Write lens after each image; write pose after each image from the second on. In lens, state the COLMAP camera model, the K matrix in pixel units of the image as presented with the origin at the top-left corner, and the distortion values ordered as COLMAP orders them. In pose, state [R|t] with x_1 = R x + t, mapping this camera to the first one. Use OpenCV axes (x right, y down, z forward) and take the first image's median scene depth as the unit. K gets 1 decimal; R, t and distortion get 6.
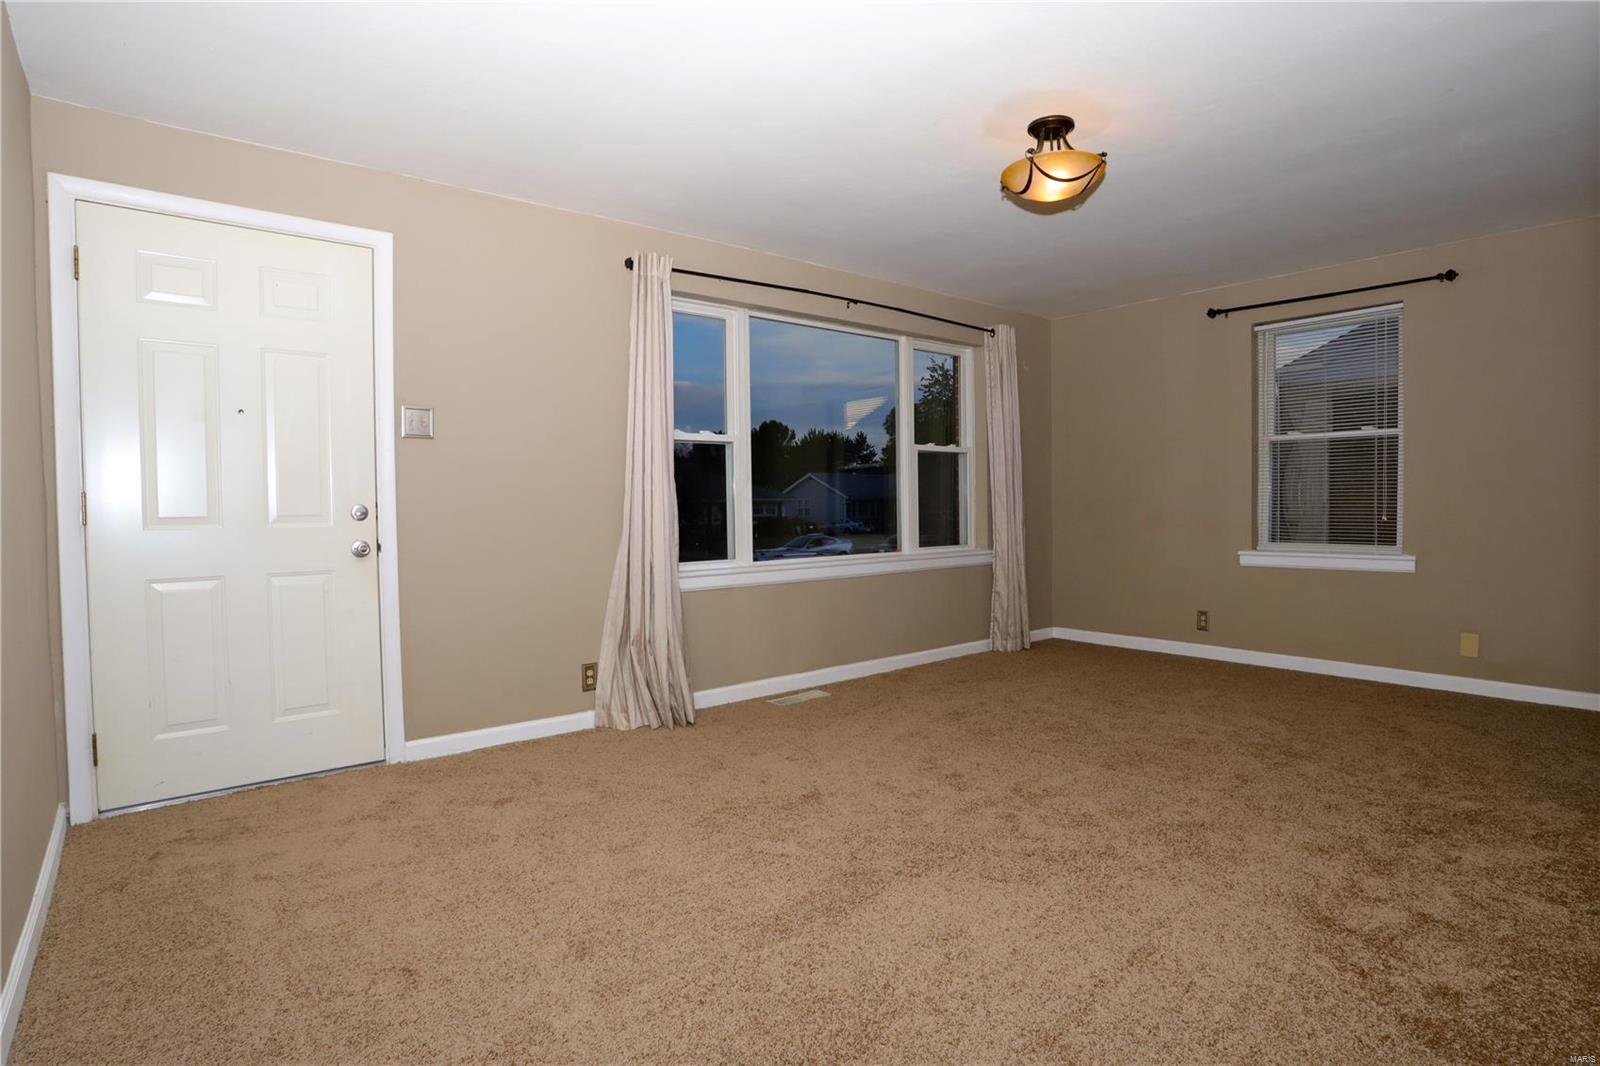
lens RADIAL K [[795.7, 0, 792.6], [0, 795.7, 533.4], [0, 0, 1]] dist [-0.028104, 0.002502]
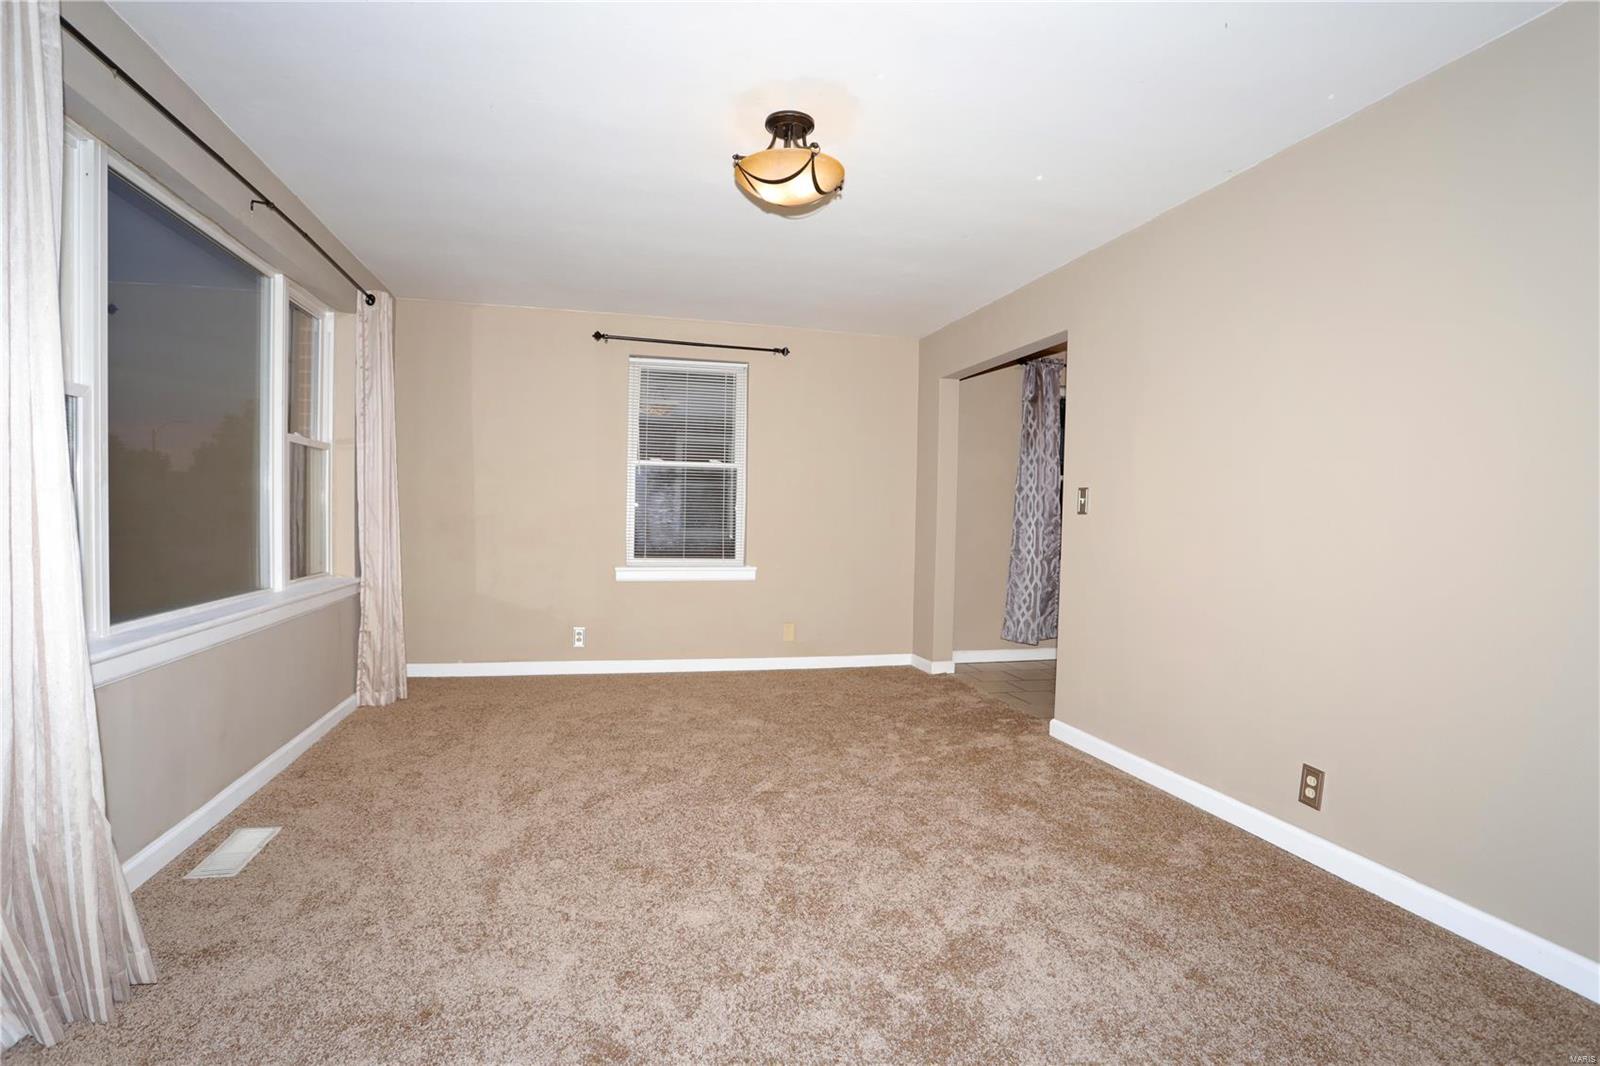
lens RADIAL K [[795.7, 0, 796.3], [0, 795.7, 527.8], [0, 0, 1]] dist [-0.028104, 0.002502]
pose [[0.456300, 0.003285, 0.889820, -0.263700], [0.009188, 0.999922, -0.008404, -0.019310], [-0.889779, 0.012010, 0.456234, 0.302219]]
